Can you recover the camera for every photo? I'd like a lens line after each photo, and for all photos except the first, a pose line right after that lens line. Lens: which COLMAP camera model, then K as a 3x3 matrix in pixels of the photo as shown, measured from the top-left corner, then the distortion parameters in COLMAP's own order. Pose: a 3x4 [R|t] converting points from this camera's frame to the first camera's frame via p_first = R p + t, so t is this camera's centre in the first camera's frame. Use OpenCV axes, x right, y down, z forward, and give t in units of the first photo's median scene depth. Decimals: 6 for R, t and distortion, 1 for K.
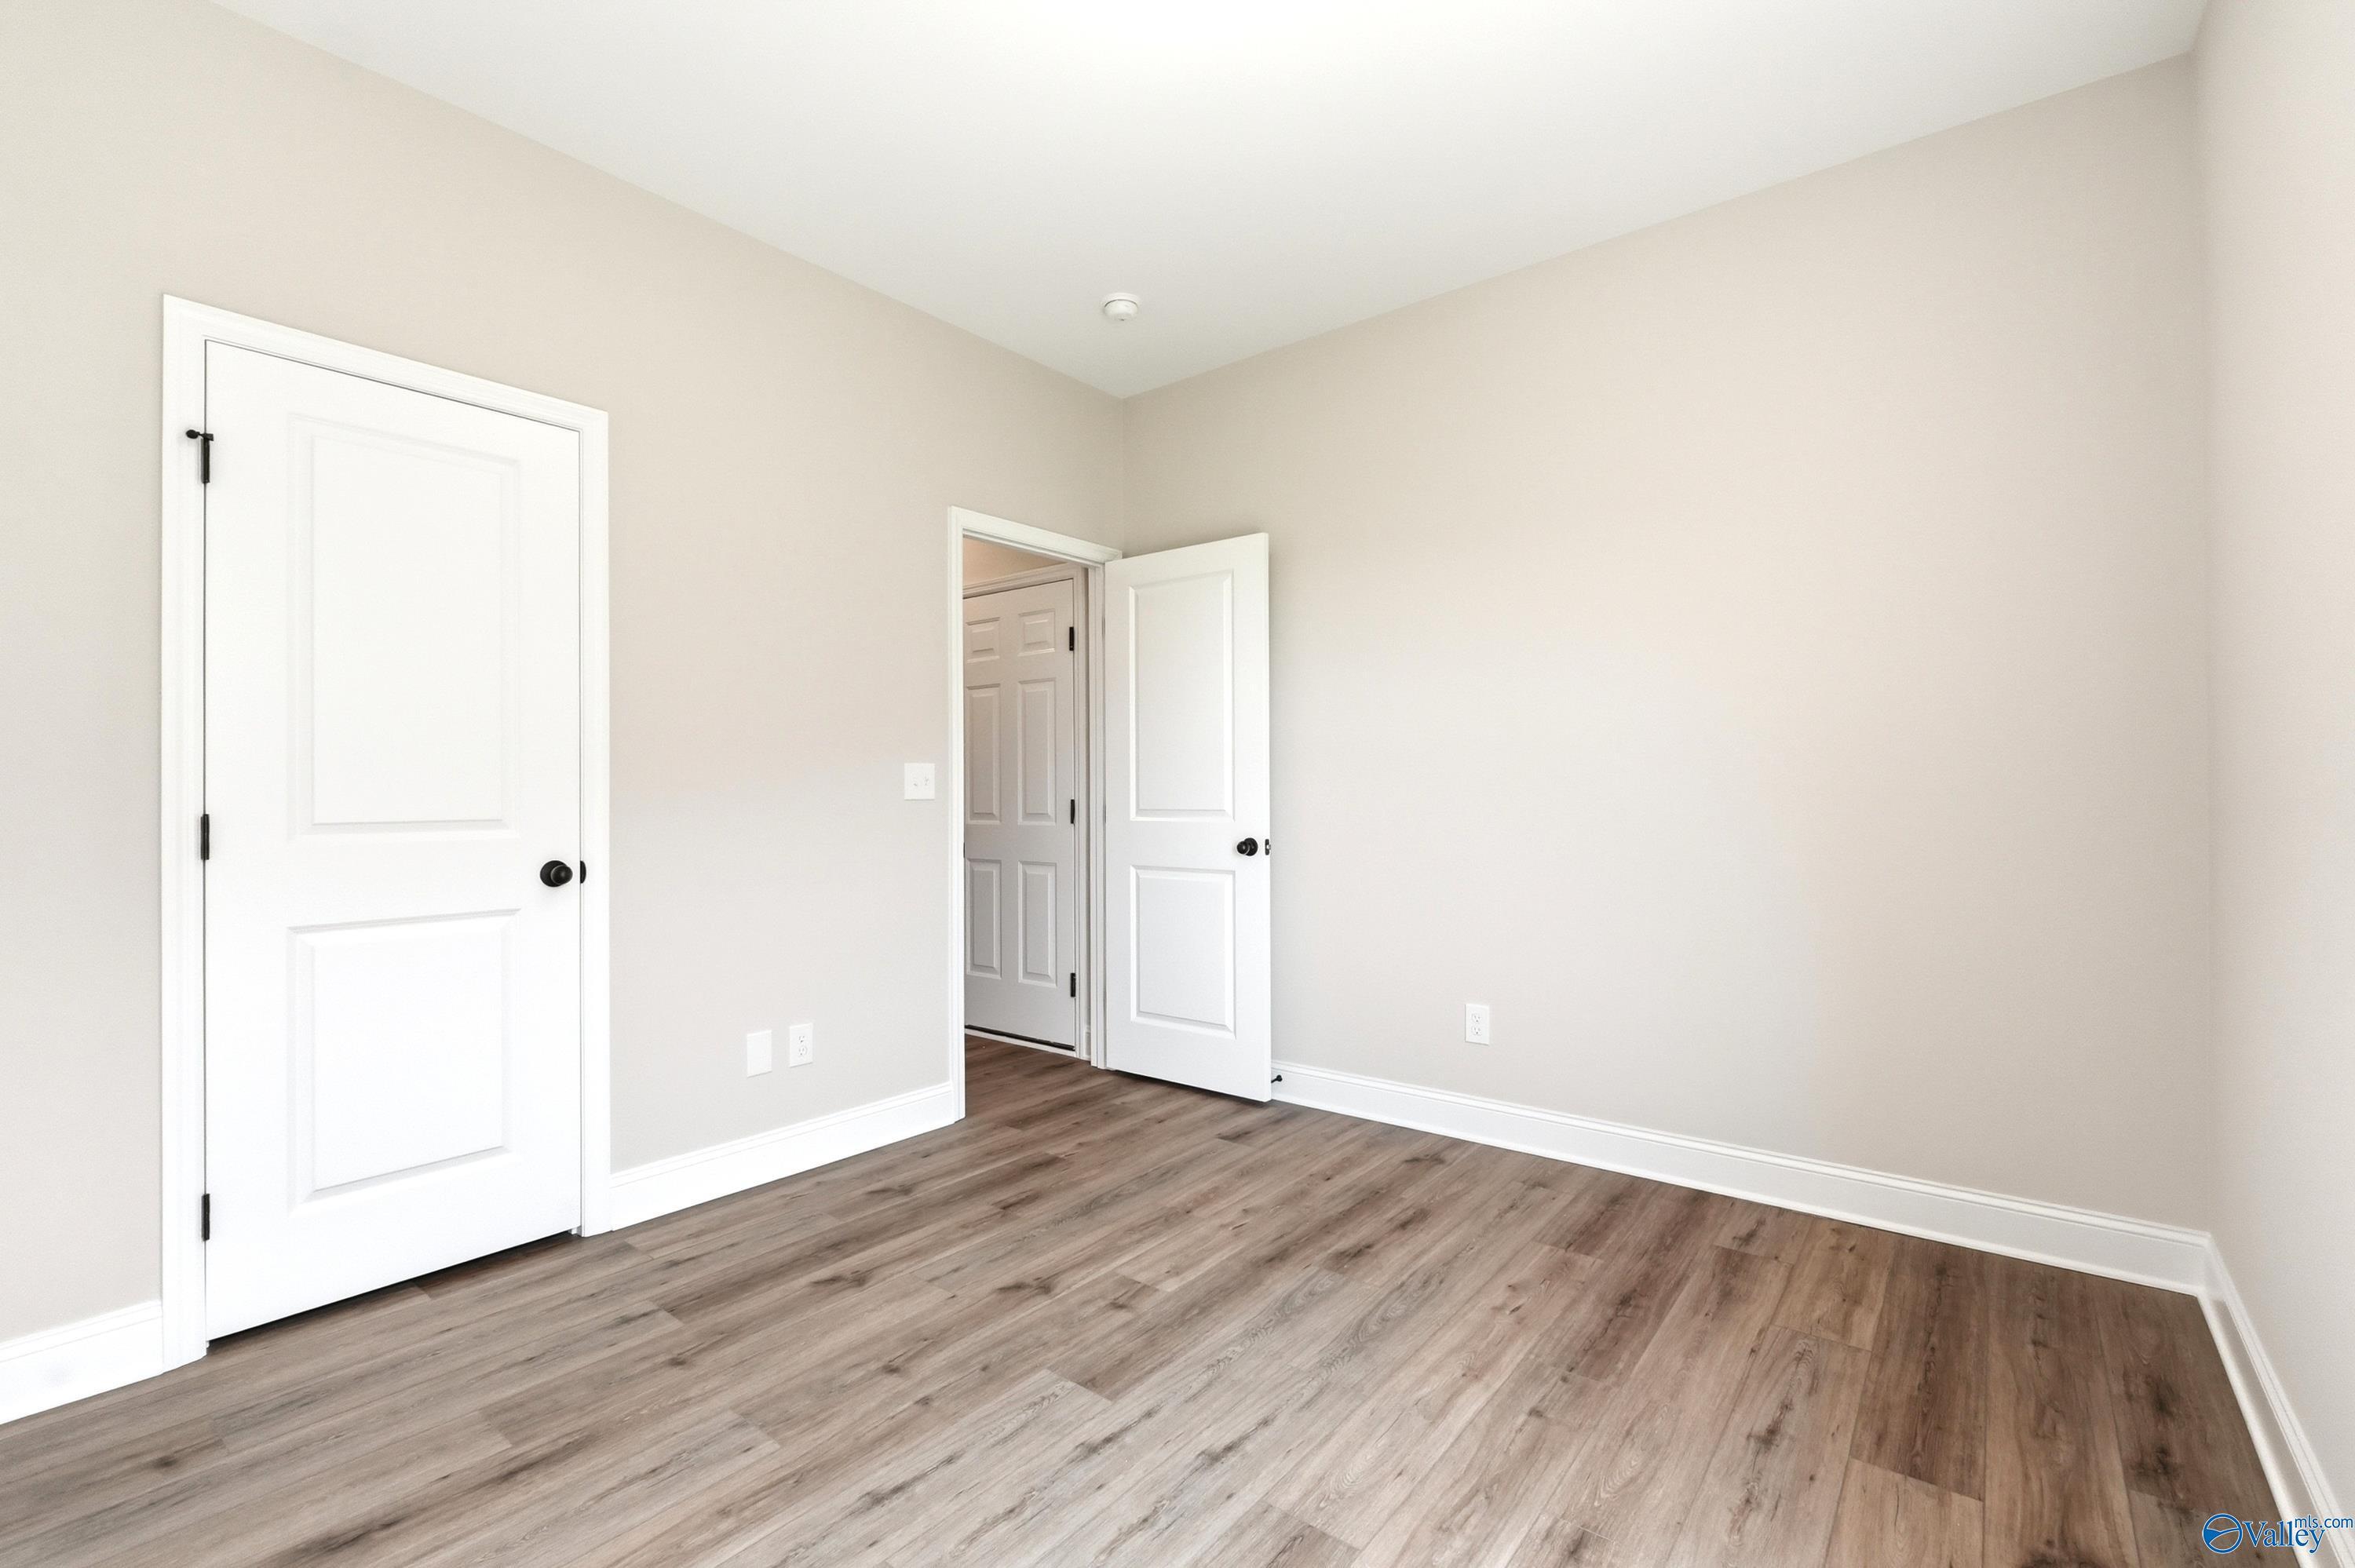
lens RADIAL K [[1043.9, 0, 1166.4], [0, 1043.9, 768.4], [0, 0, 1]] dist [-0.001700, -0.000183]
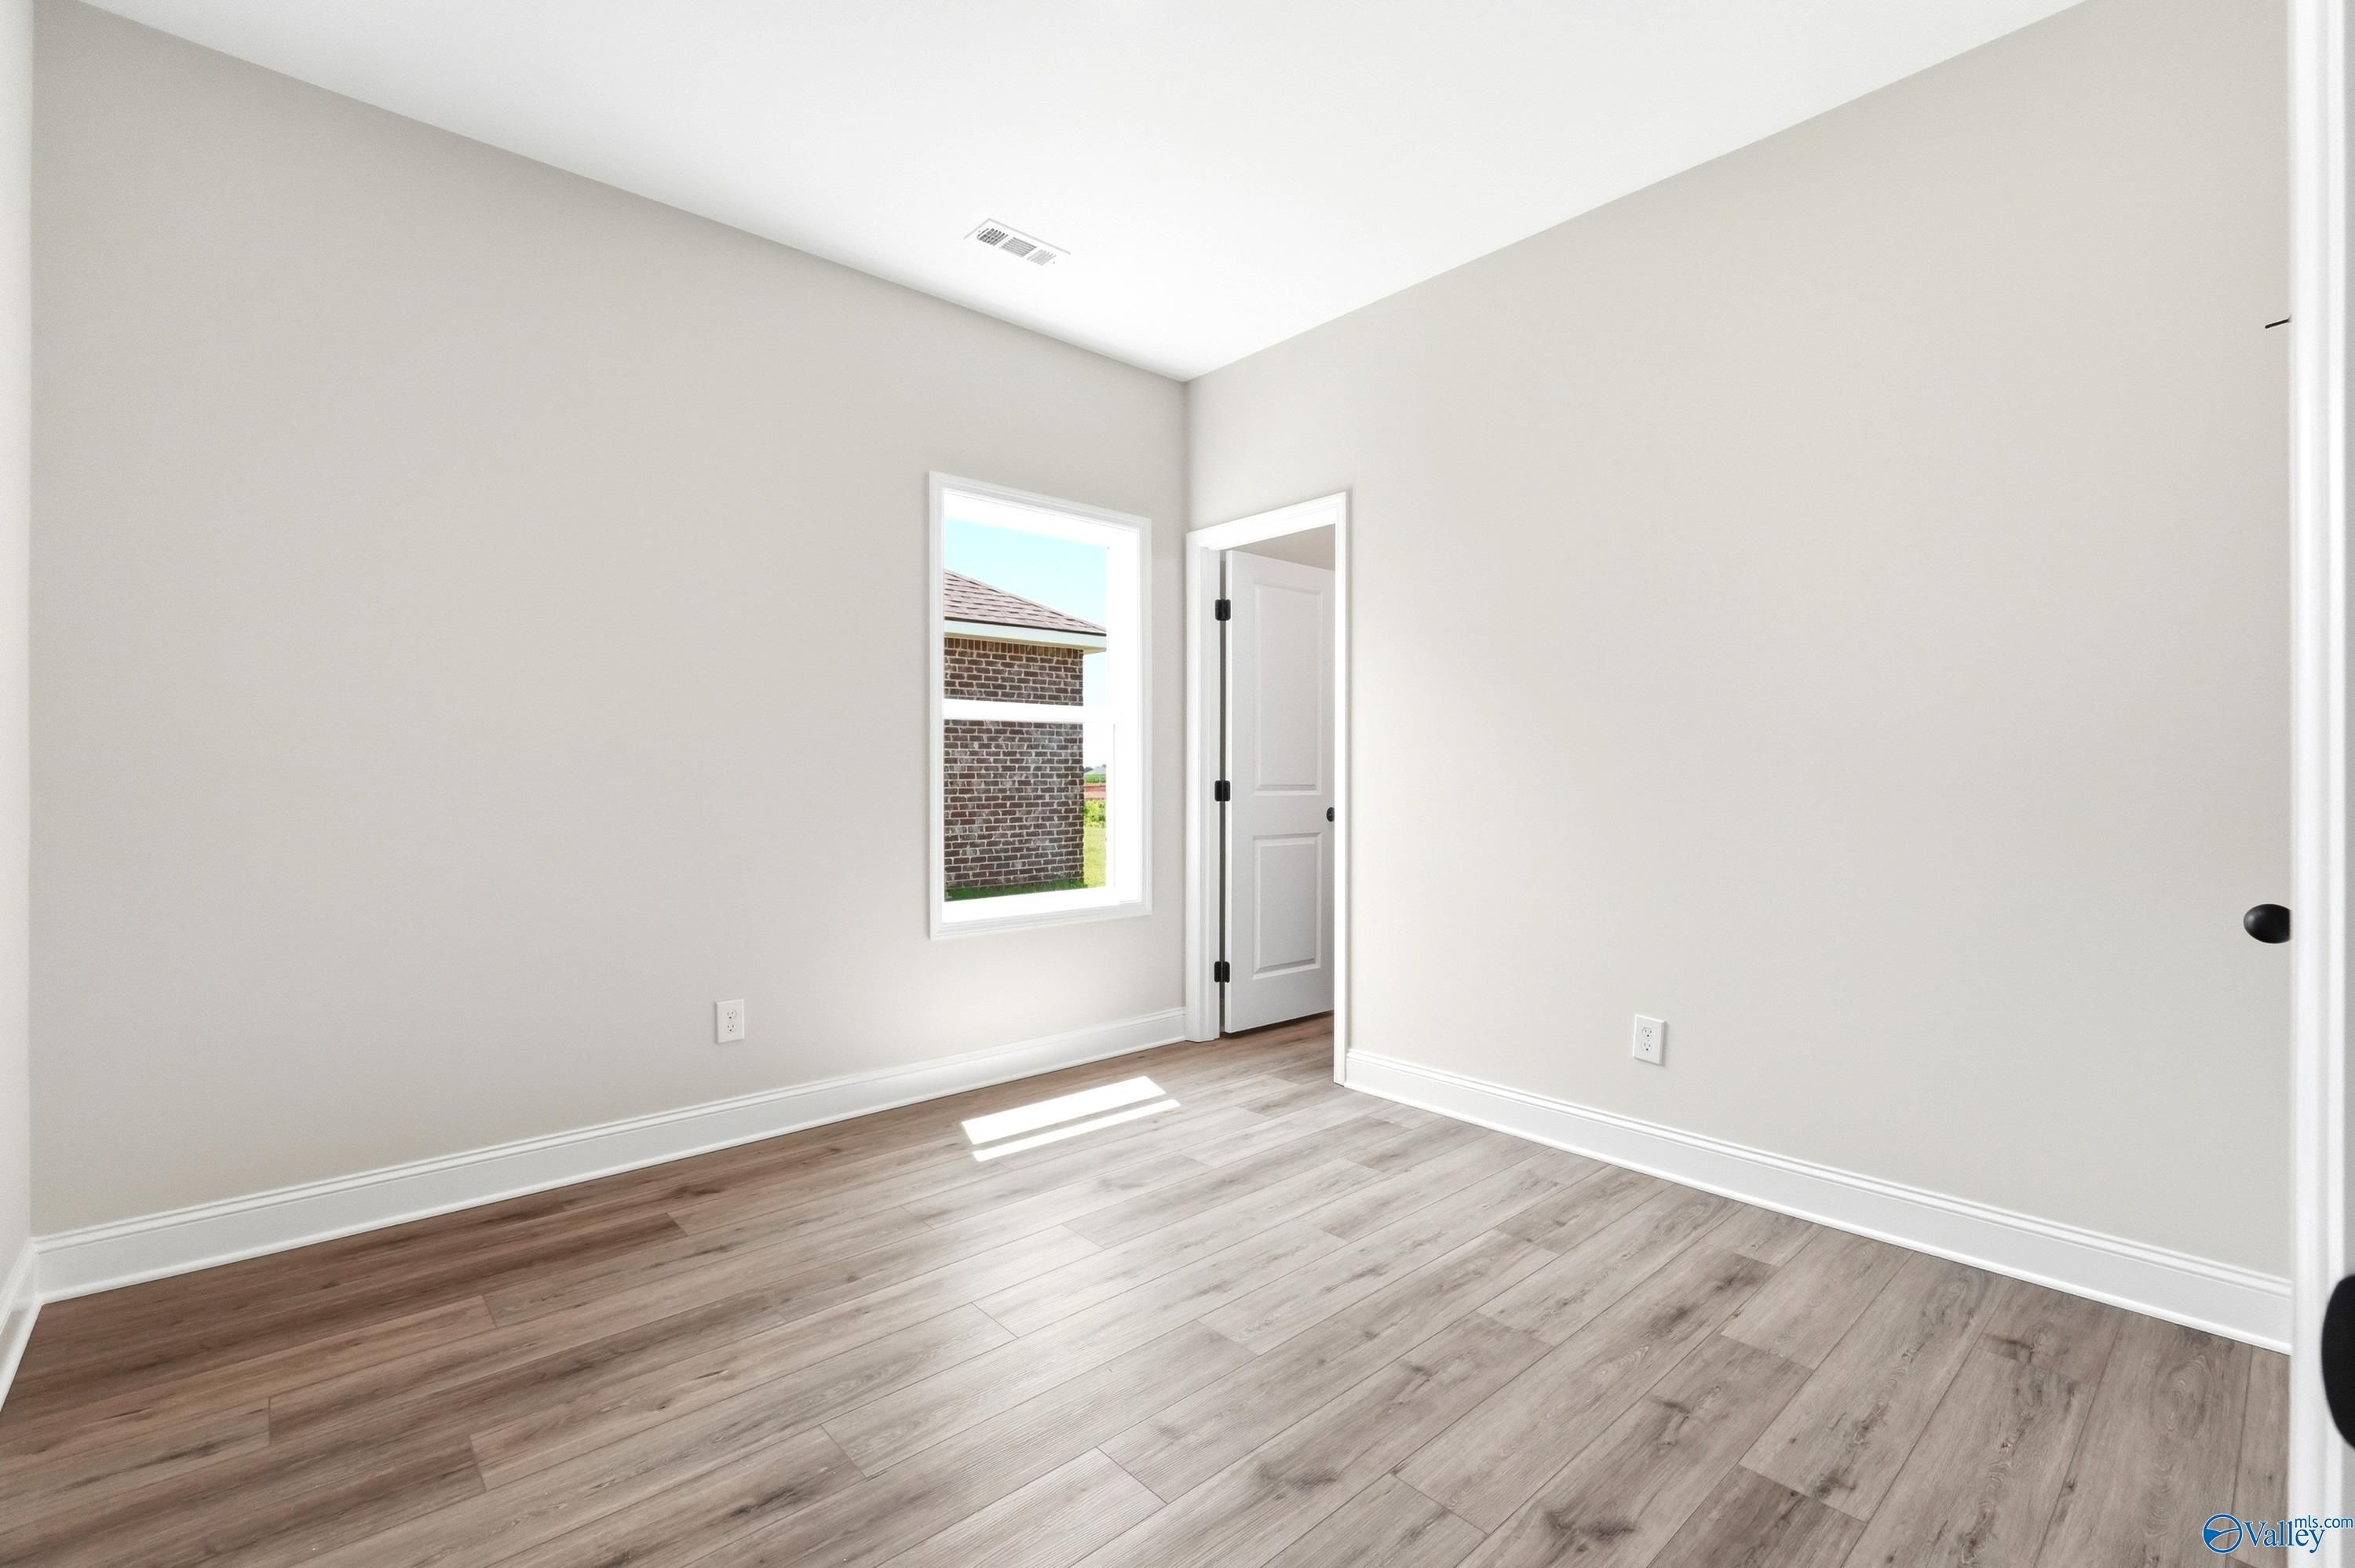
lens RADIAL K [[1043.9, 0, 1166.4], [0, 1043.9, 768.4], [0, 0, 1]] dist [-0.001700, -0.000183]
pose [[-0.986159, 0.004589, 0.165739, -0.198566], [-0.000280, 0.999569, -0.029341, 0.056191], [-0.165802, -0.028981, -0.985733, 2.031504]]
